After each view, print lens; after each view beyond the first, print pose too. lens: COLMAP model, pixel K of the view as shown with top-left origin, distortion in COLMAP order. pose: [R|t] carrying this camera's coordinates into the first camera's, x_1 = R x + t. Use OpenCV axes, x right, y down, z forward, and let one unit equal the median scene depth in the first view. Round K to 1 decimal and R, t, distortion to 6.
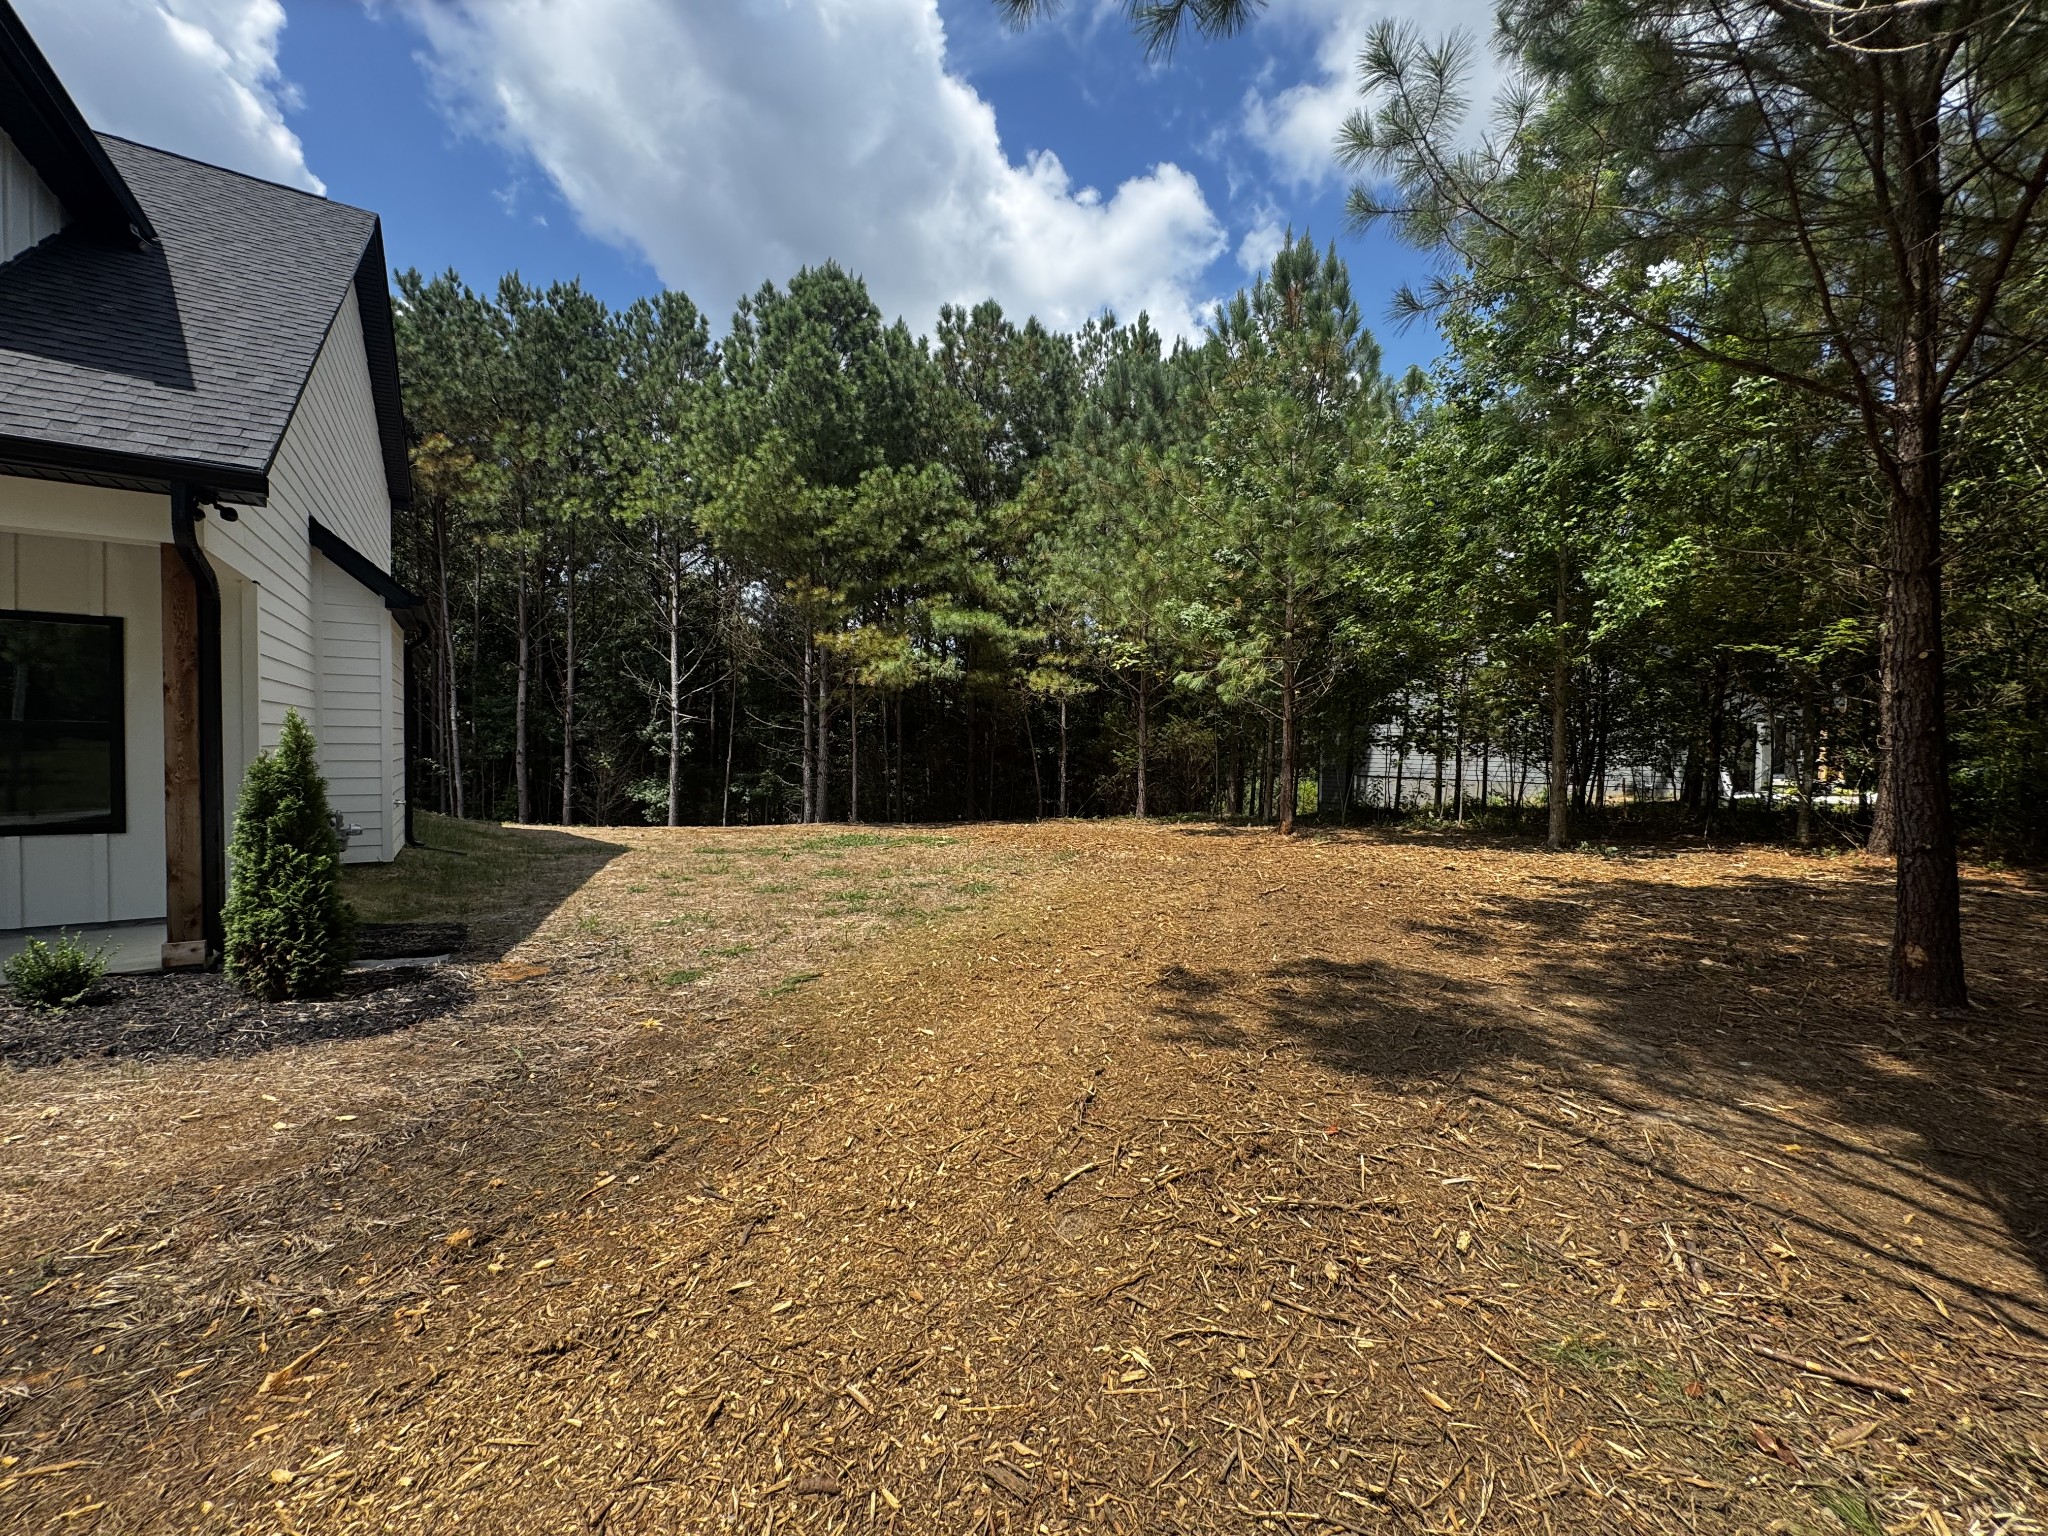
lens RADIAL K [[821.5, 0, 1024.0], [0, 821.5, 768.0], [0, 0, 1]] dist [0.001508, -0.000271]
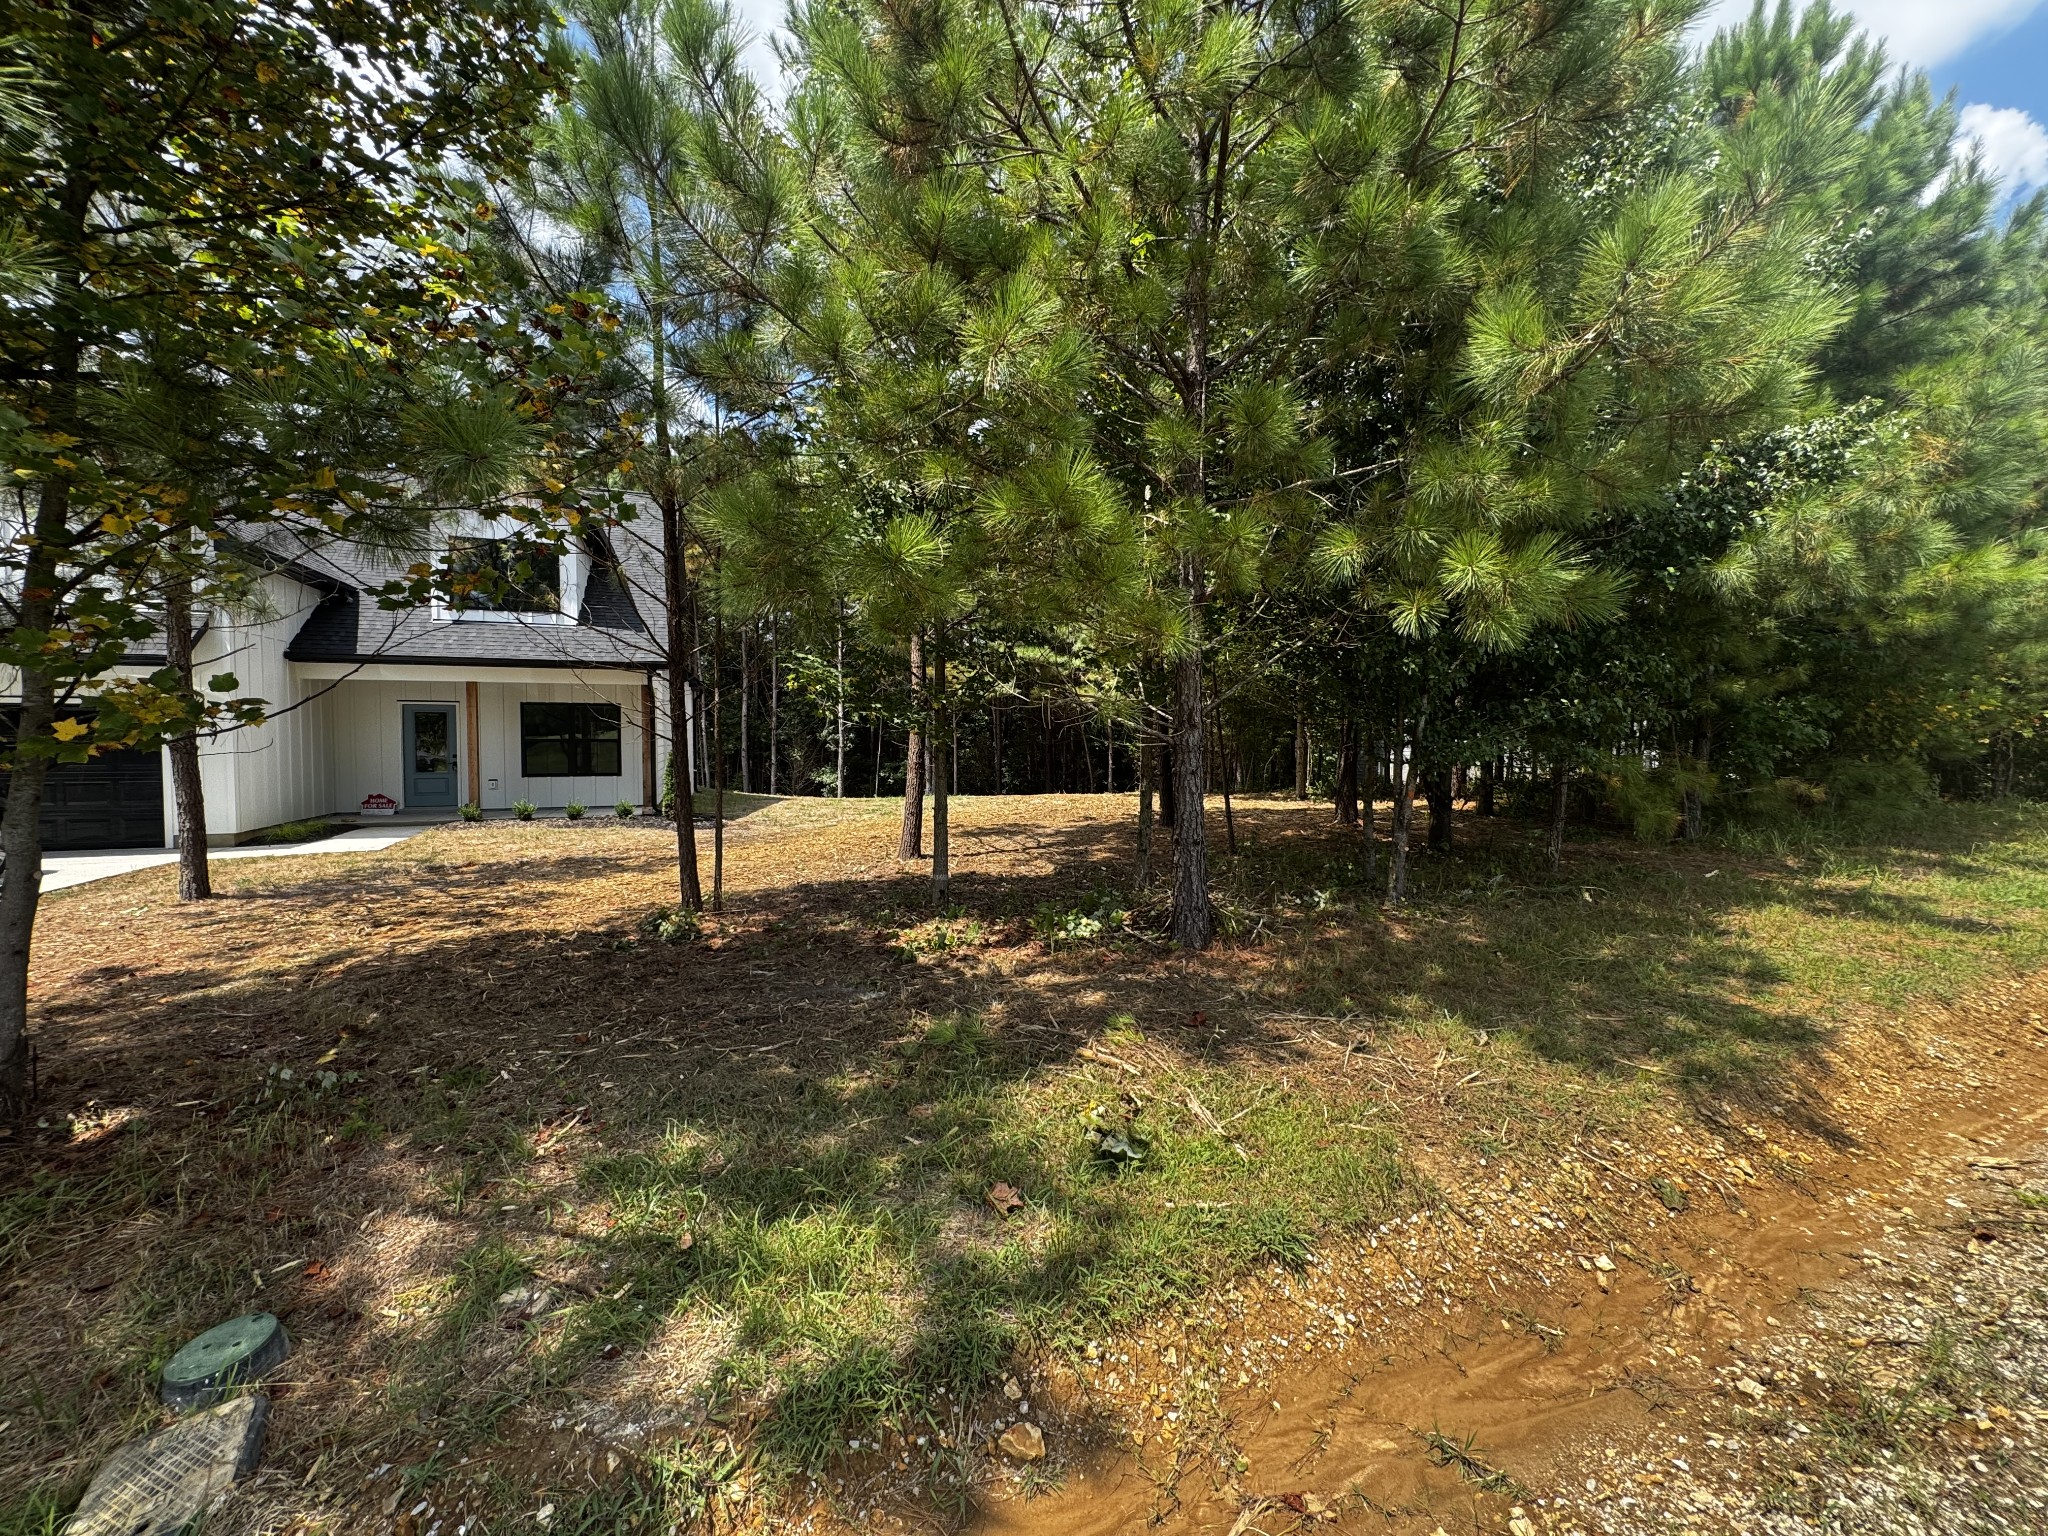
lens RADIAL K [[821.5, 0, 1024.0], [0, 821.5, 768.0], [0, 0, 1]] dist [0.001508, -0.000271]
pose [[0.975361, -0.004864, -0.220559, 0.199481], [0.006736, 0.999947, 0.007737, 0.006373], [0.220510, -0.009032, 0.975343, -0.323209]]
